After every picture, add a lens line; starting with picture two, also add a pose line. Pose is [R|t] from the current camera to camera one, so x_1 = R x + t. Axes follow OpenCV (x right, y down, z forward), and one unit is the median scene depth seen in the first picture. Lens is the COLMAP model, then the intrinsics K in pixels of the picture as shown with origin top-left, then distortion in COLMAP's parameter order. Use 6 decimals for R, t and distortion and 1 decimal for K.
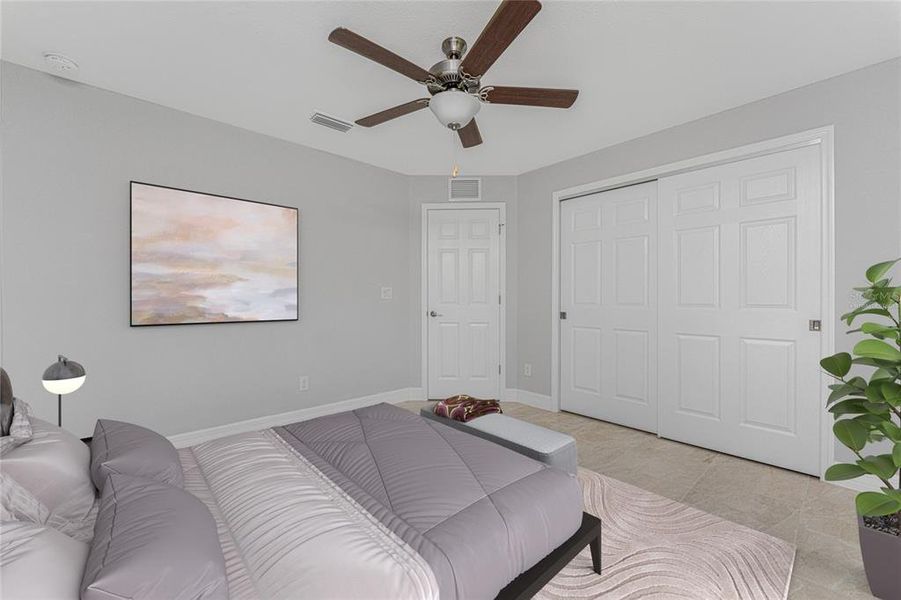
lens RADIAL K [[365.5, 0, 450.5], [0, 365.5, 300.0], [0, 0, 1]] dist [0.000305, 0.000013]
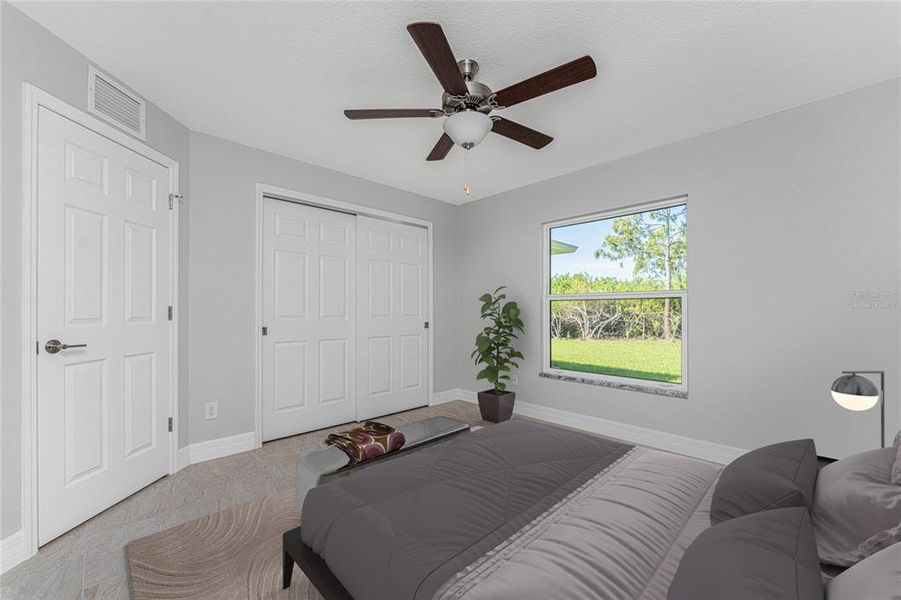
lens RADIAL K [[369.2, 0, 453.4], [0, 369.2, 310.3], [0, 0, 1]] dist [0.001457, 0.000137]
pose [[-0.033643, 0.002239, 0.999431, -0.566107], [0.009609, 0.999952, -0.001917, 0.000351], [-0.999388, 0.009539, -0.033663, 0.584661]]
